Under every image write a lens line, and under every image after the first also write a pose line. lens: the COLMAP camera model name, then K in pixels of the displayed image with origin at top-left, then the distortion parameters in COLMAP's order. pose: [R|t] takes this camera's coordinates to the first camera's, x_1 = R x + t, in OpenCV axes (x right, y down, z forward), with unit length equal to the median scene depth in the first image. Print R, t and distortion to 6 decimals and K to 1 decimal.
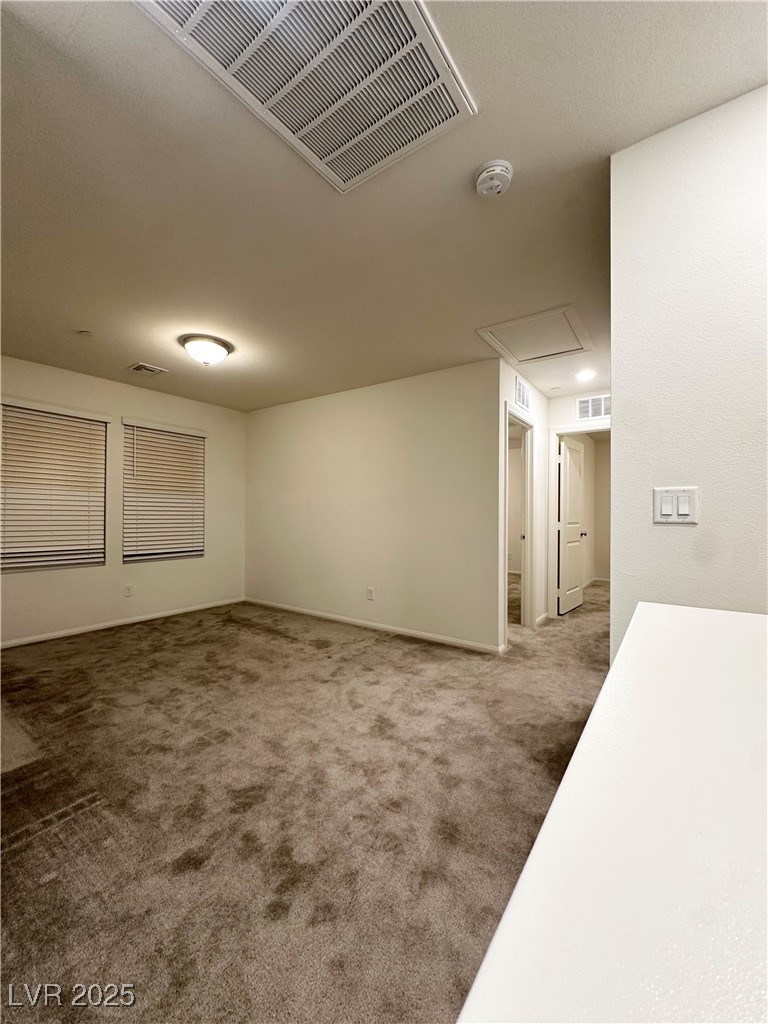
lens RADIAL K [[413.9, 0, 384.0], [0, 413.9, 512.0], [0, 0, 1]] dist [-0.001233, 0.000212]
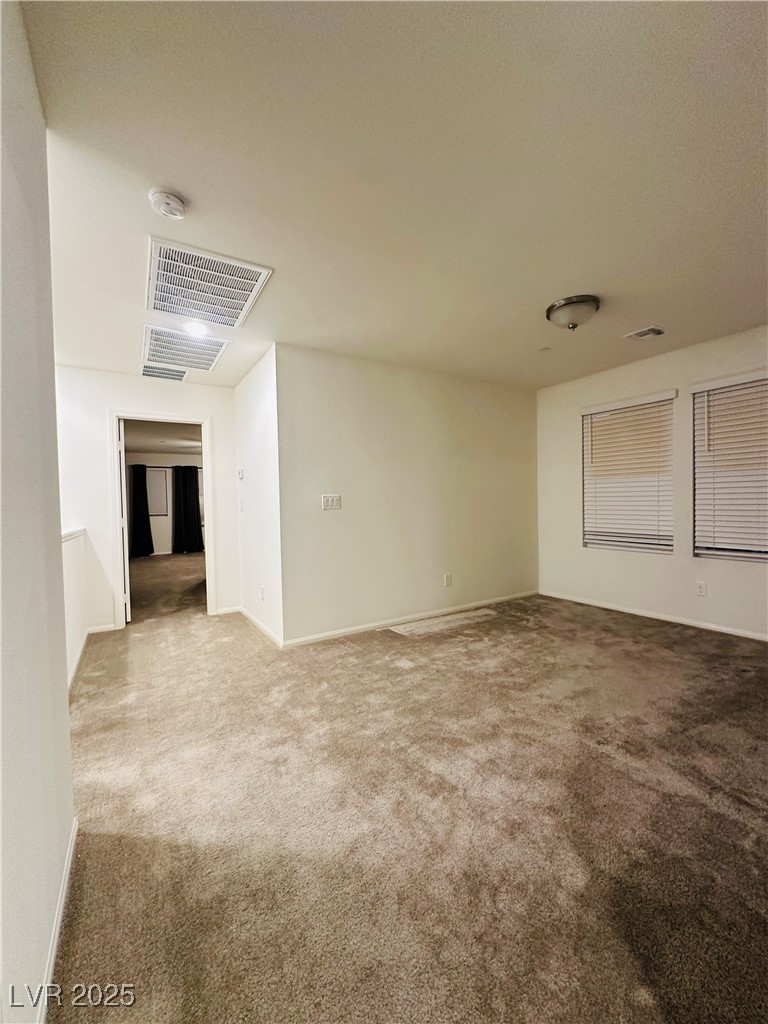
lens RADIAL K [[413.9, 0, 384.0], [0, 413.9, 512.0], [0, 0, 1]] dist [-0.001233, 0.000212]
pose [[-0.378037, 0.027149, -0.925392, 0.573046], [0.023118, 0.999535, 0.019880, 0.000922], [0.925502, -0.013878, -0.378489, 1.021927]]
